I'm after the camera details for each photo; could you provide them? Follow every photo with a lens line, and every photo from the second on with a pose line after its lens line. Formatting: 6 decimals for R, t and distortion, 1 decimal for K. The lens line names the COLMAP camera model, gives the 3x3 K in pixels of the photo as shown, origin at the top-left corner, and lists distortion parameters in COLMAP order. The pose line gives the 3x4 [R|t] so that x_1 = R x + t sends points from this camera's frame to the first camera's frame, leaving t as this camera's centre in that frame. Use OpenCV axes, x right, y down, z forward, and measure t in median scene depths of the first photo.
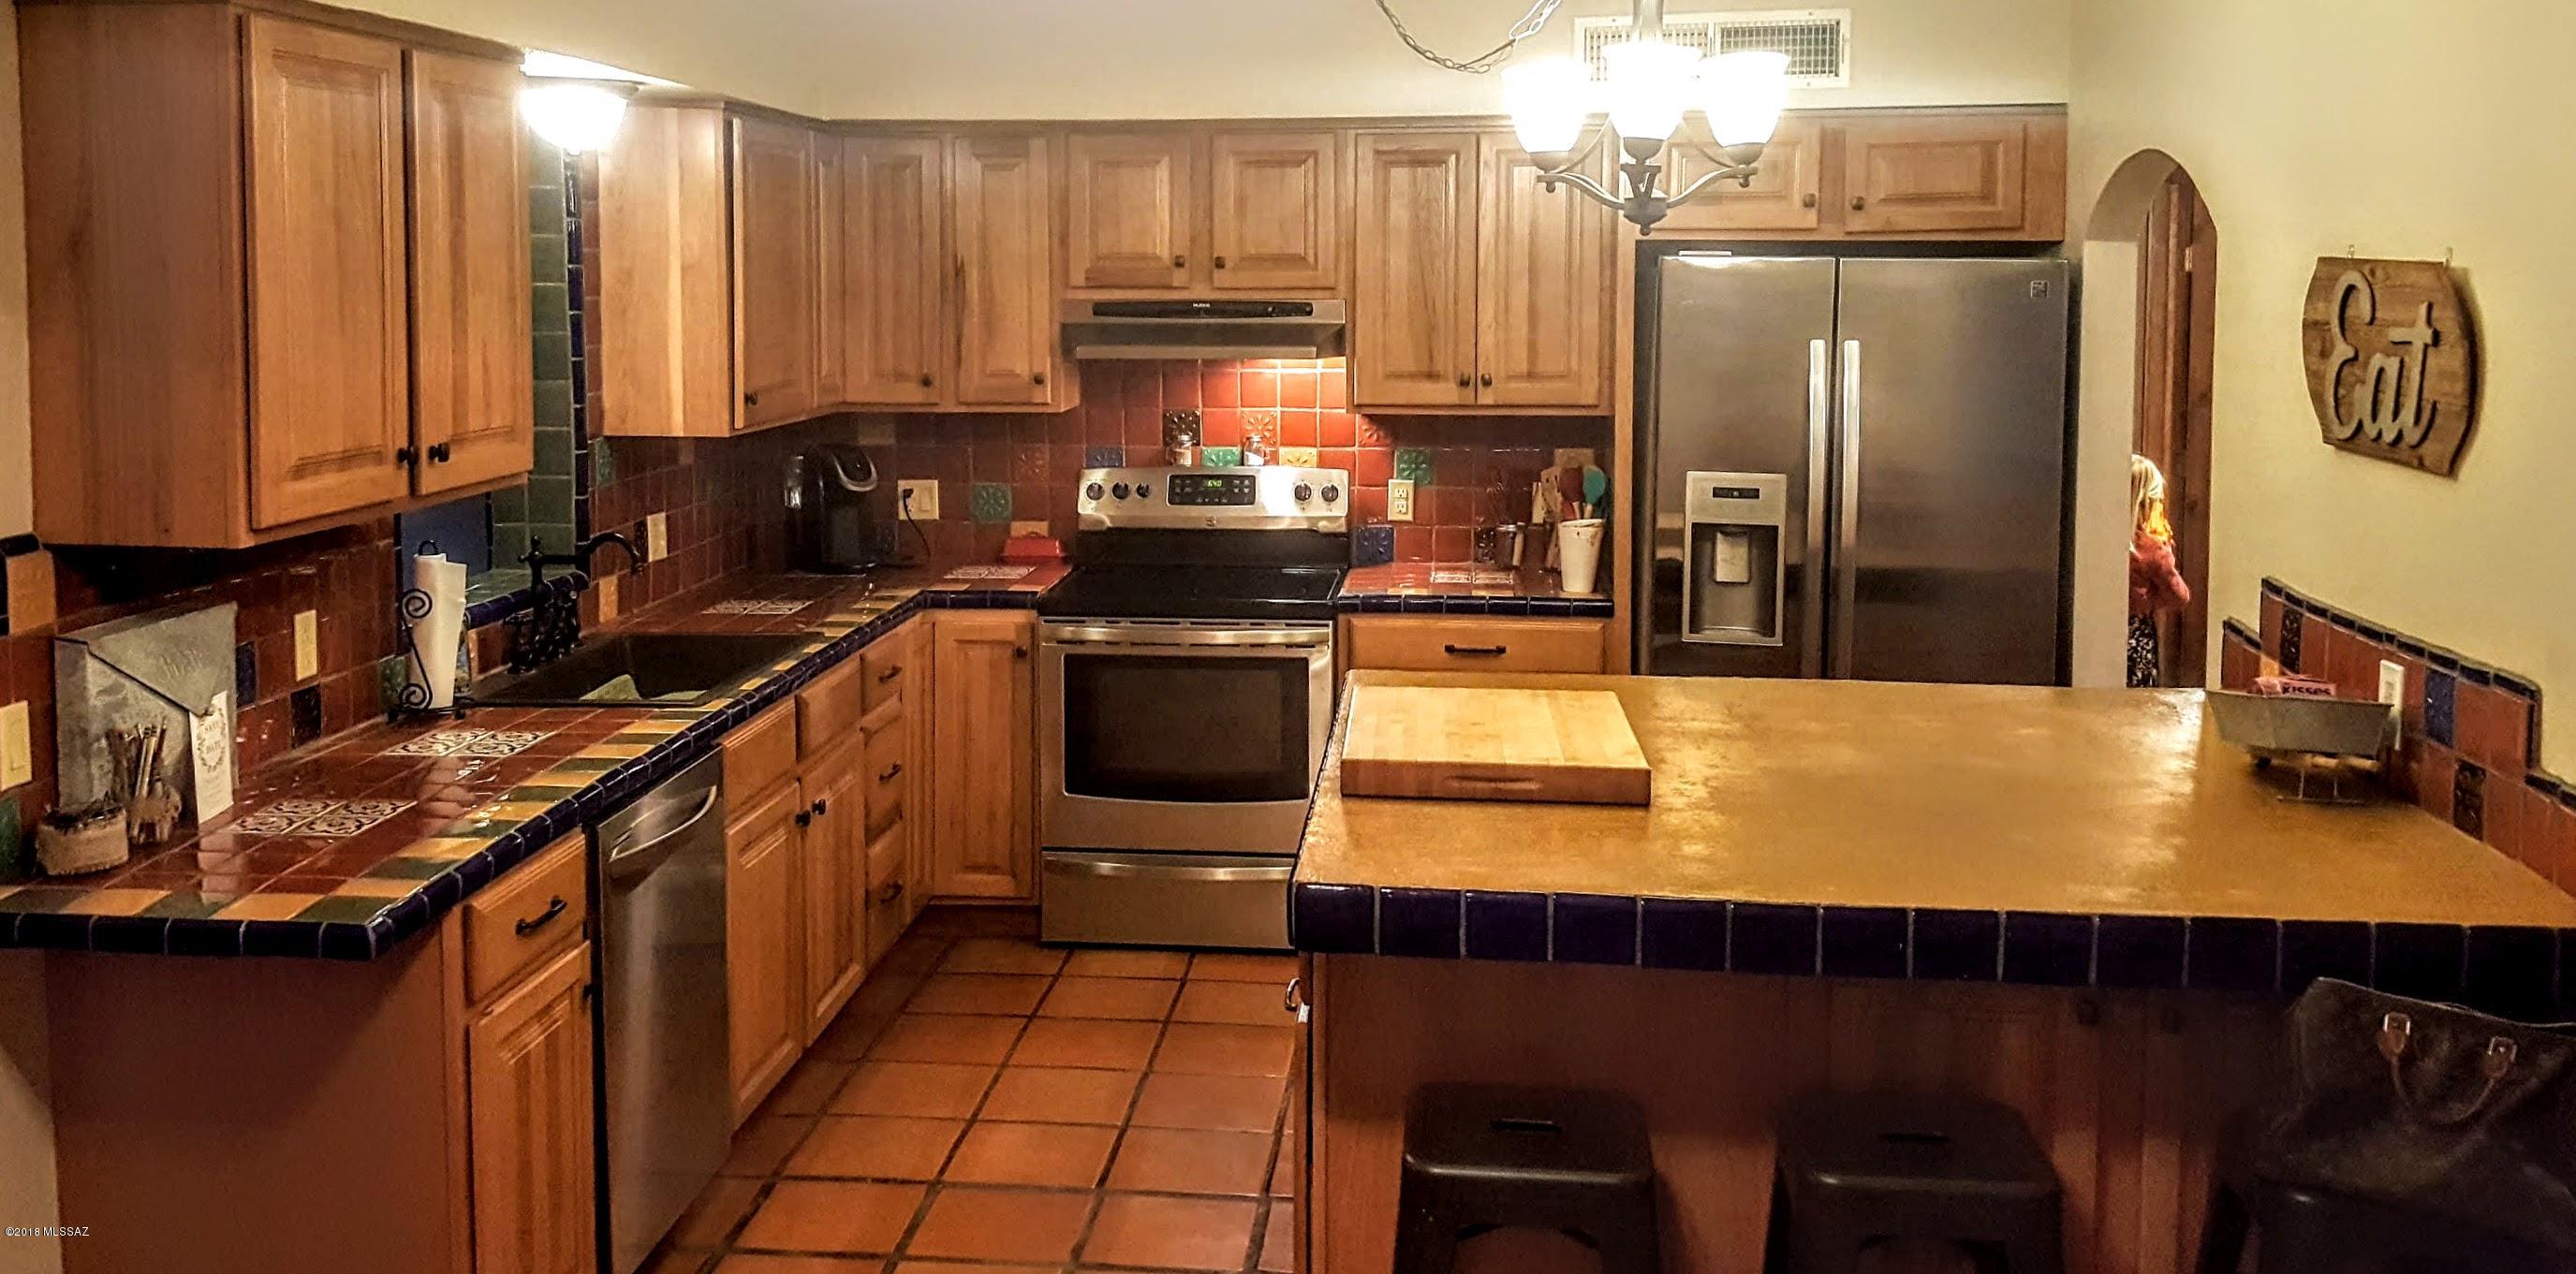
lens RADIAL K [[2278.0, 0, 1217.6], [0, 2278.0, 406.5], [0, 0, 1]] dist [0.116691, -0.226126]
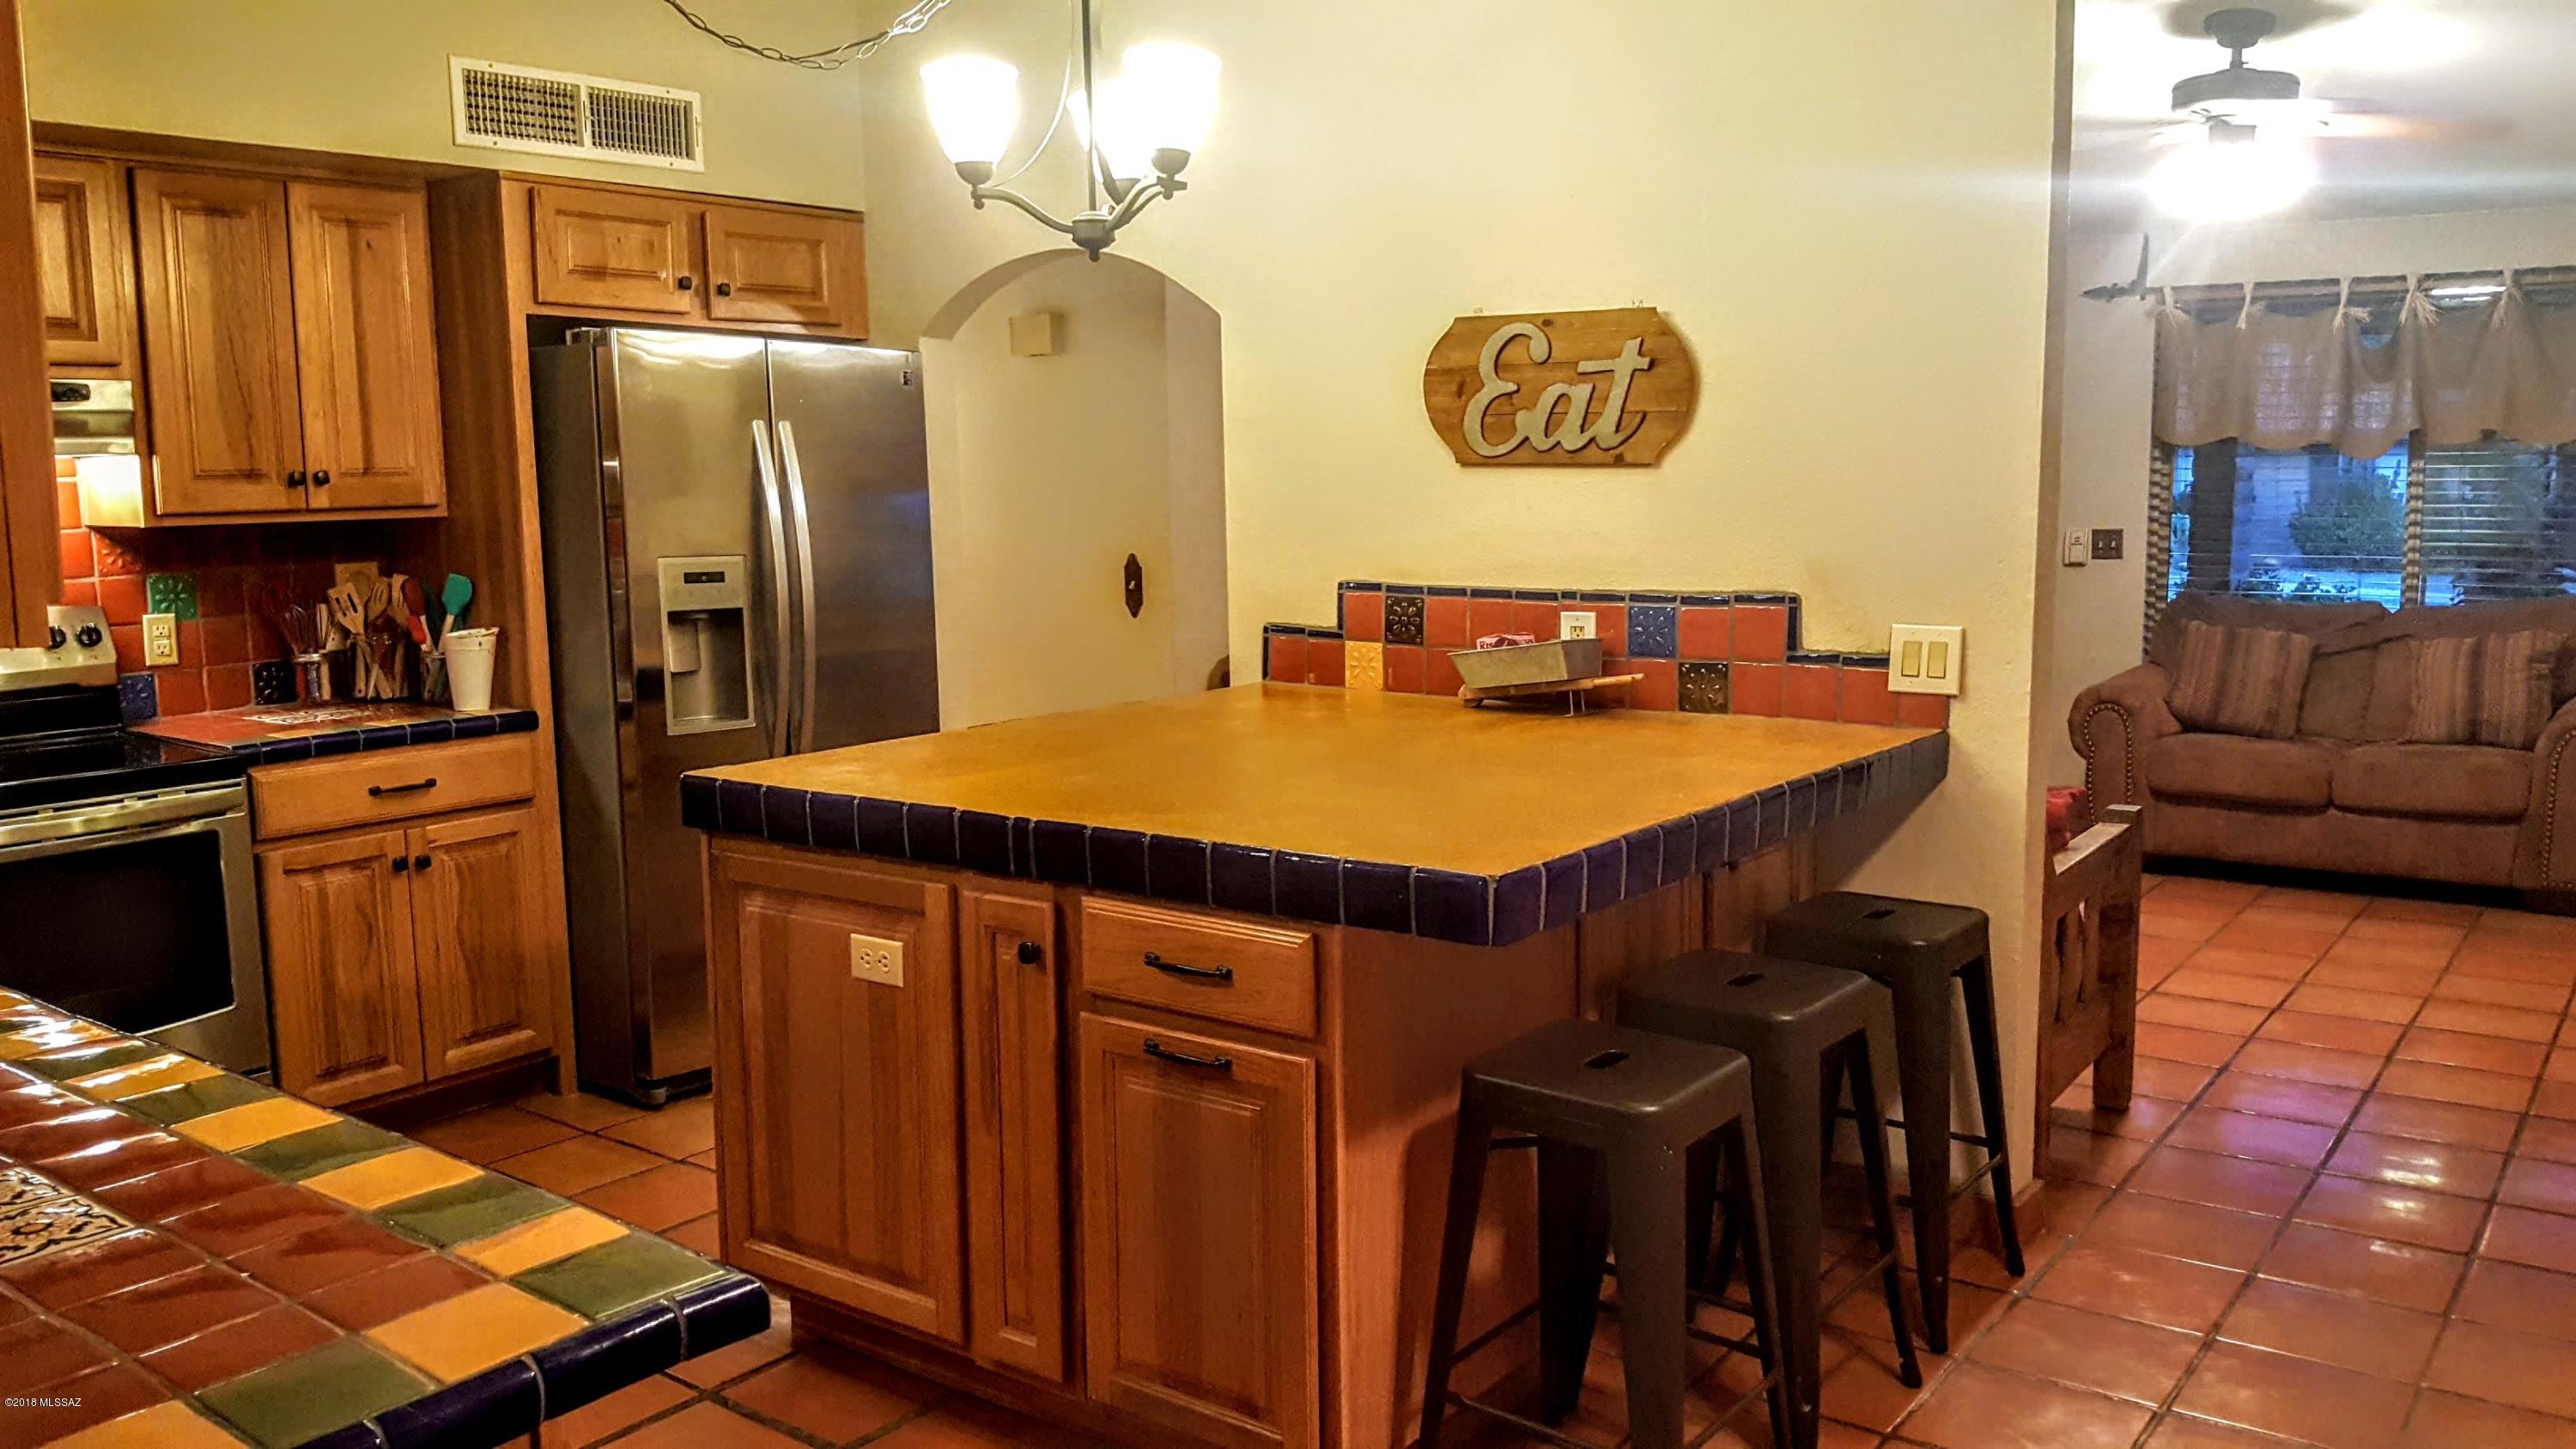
lens RADIAL K [[1956.3, 0, 1288.0], [0, 1956.3, 724.5], [0, 0, 1]] dist [0.116665, -0.243510]
pose [[0.506853, -0.118660, 0.853826, -0.336116], [0.064702, 0.992924, 0.099582, 0.028526], [-0.859601, 0.004771, 0.510944, 0.314889]]
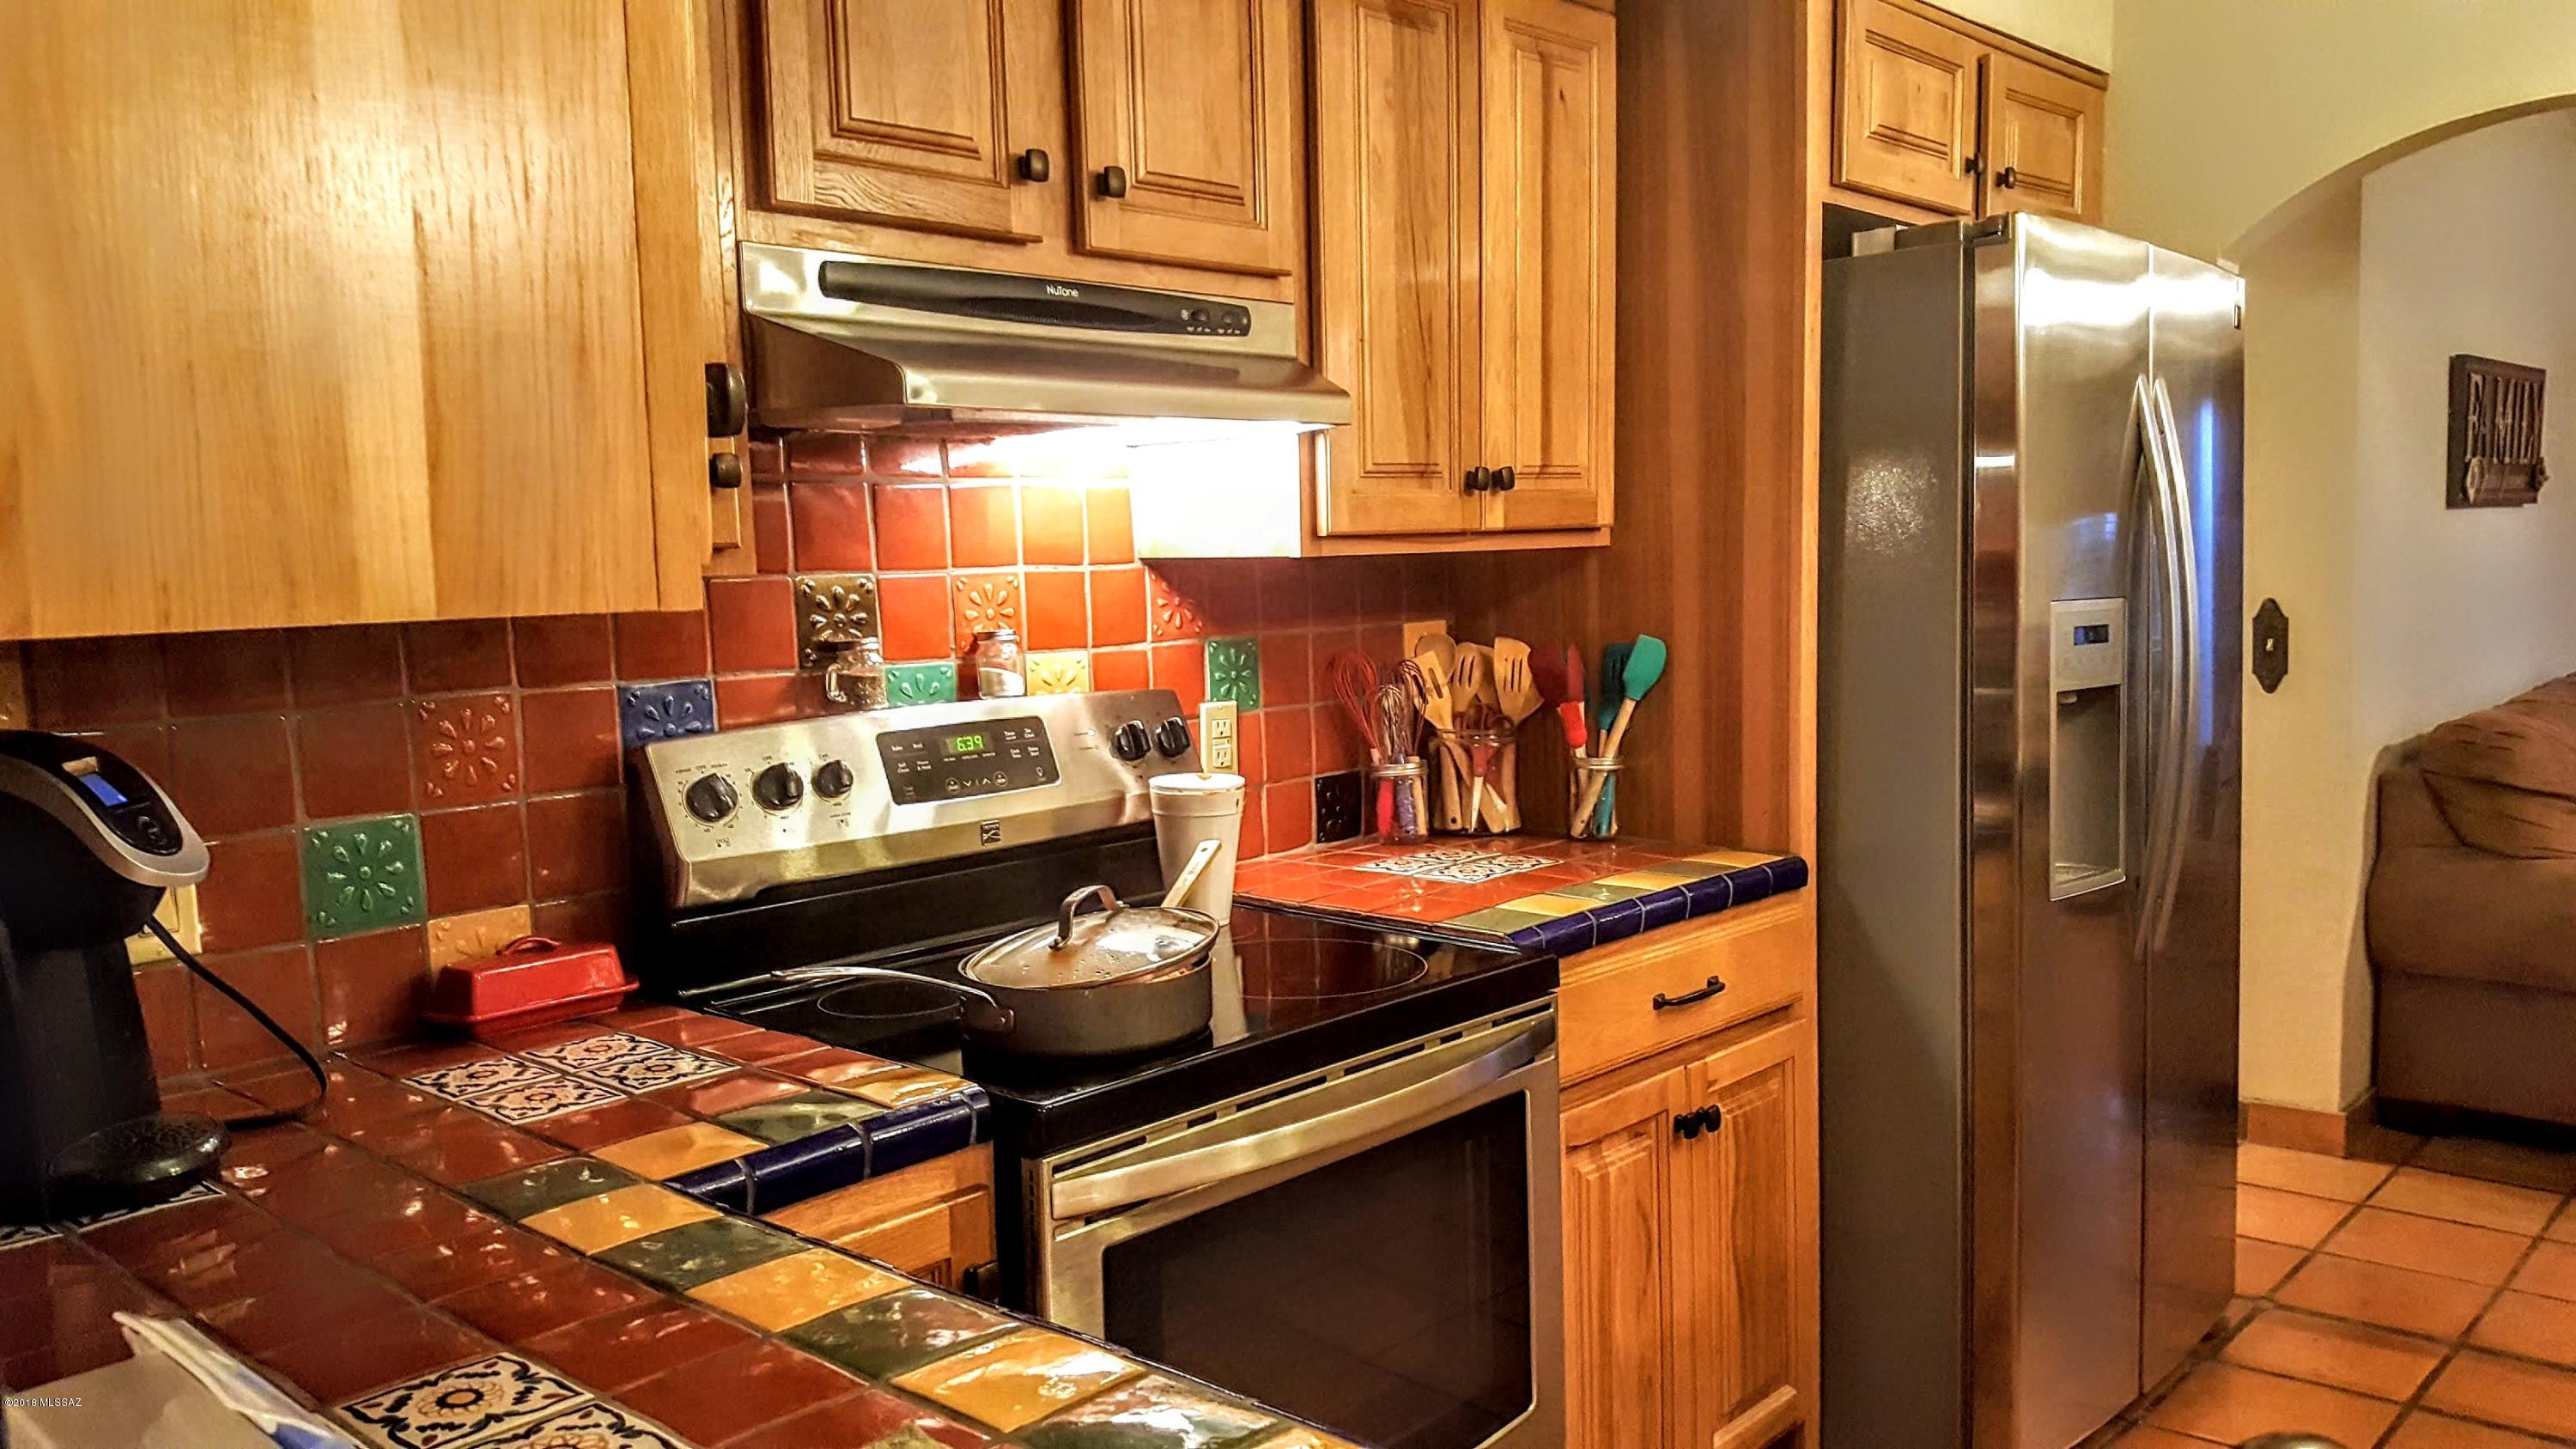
lens RADIAL K [[1939.0, 0, 1285.5], [0, 1939.0, 759.7], [0, 0, 1]] dist [0.137905, -0.209168]
pose [[0.585623, -0.105507, 0.803688, -0.270330], [0.073255, 0.994324, 0.077155, 0.013636], [-0.807266, 0.013691, 0.590028, 0.774007]]
